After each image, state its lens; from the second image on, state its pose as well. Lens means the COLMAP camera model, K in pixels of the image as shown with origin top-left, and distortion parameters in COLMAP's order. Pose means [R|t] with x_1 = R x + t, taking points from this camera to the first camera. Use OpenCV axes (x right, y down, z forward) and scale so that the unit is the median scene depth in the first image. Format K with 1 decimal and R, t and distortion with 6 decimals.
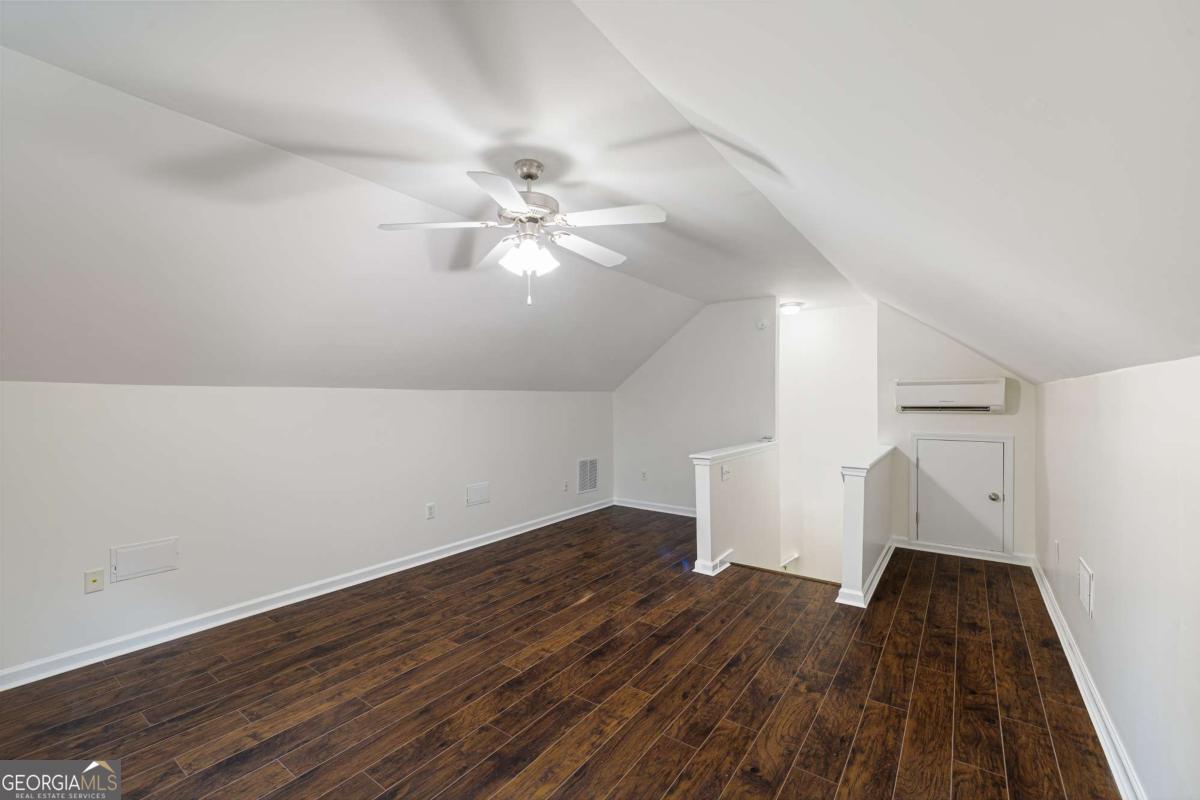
lens RADIAL K [[502.3, 0, 601.3], [0, 502.3, 392.5], [0, 0, 1]] dist [0.000091, 0.000227]
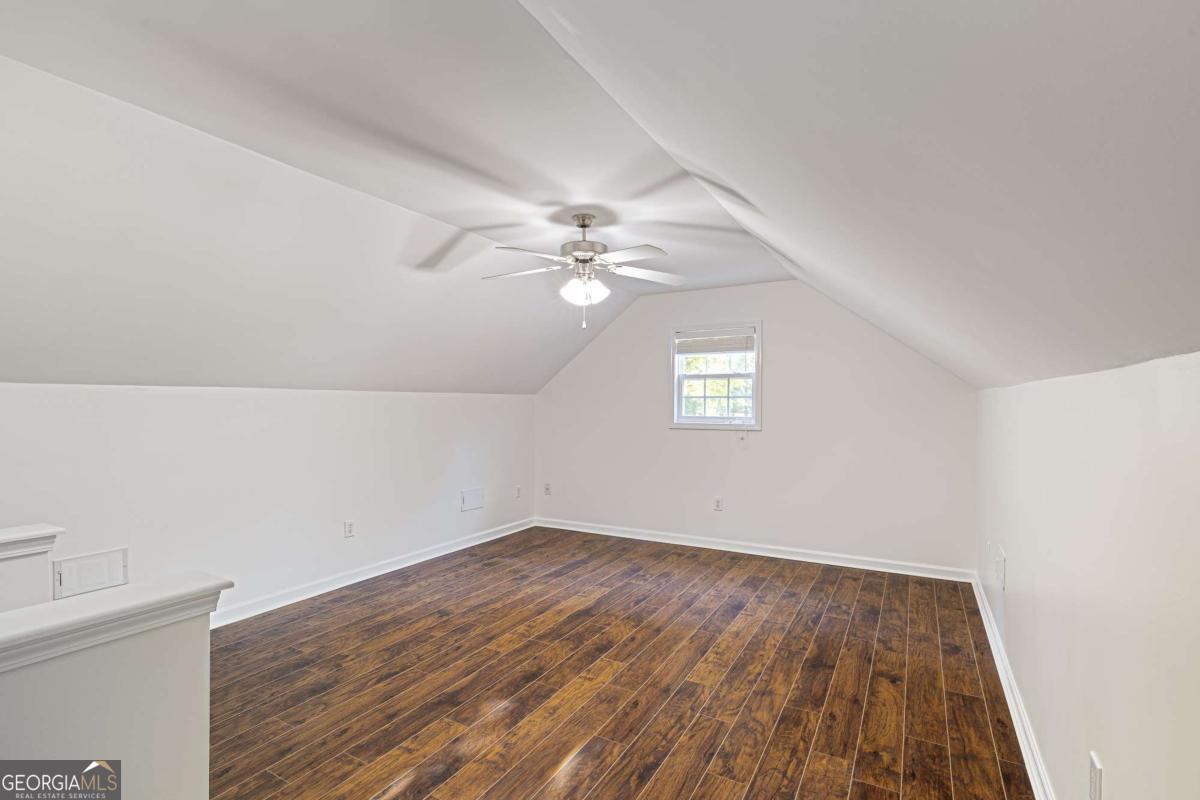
lens RADIAL K [[555.6, 0, 600.0], [0, 555.6, 400.0], [0, 0, 1]] dist [-0.006088, -0.000128]
pose [[-0.994446, 0.003914, -0.105172, -0.031792], [0.005955, 0.999800, -0.019097, 0.027843], [0.105076, -0.019618, -0.994271, 2.150561]]
